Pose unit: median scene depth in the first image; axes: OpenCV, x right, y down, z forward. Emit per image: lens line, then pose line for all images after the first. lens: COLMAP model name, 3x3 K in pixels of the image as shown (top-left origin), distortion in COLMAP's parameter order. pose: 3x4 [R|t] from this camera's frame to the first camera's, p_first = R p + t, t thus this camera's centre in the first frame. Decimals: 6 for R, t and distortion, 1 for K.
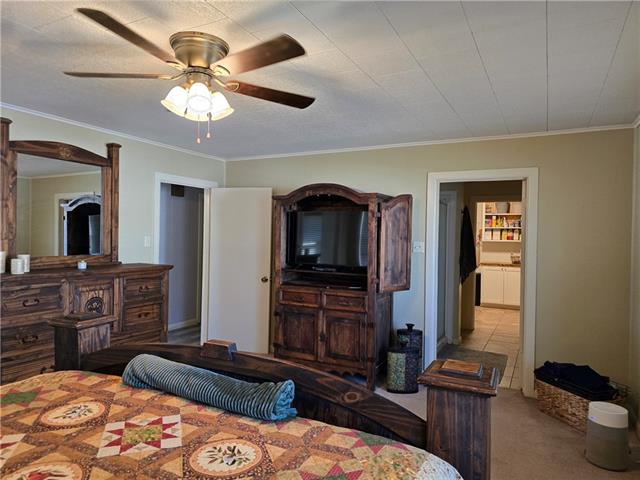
lens RADIAL K [[429.2, 0, 323.7], [0, 429.2, 239.3], [0, 0, 1]] dist [0.065698, -0.056716]
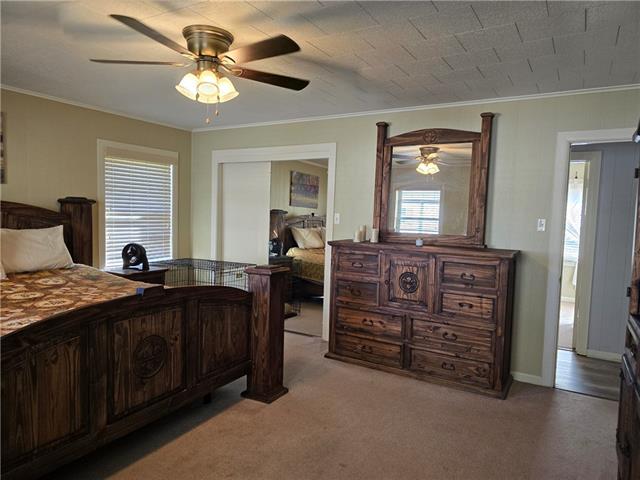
lens RADIAL K [[429.2, 0, 323.7], [0, 429.2, 239.3], [0, 0, 1]] dist [0.065698, -0.056716]
pose [[-0.071453, 0.041808, -0.996567, 0.546437], [-0.038876, 0.998245, 0.044665, 0.015167], [0.996686, 0.041934, -0.069702, 0.894717]]
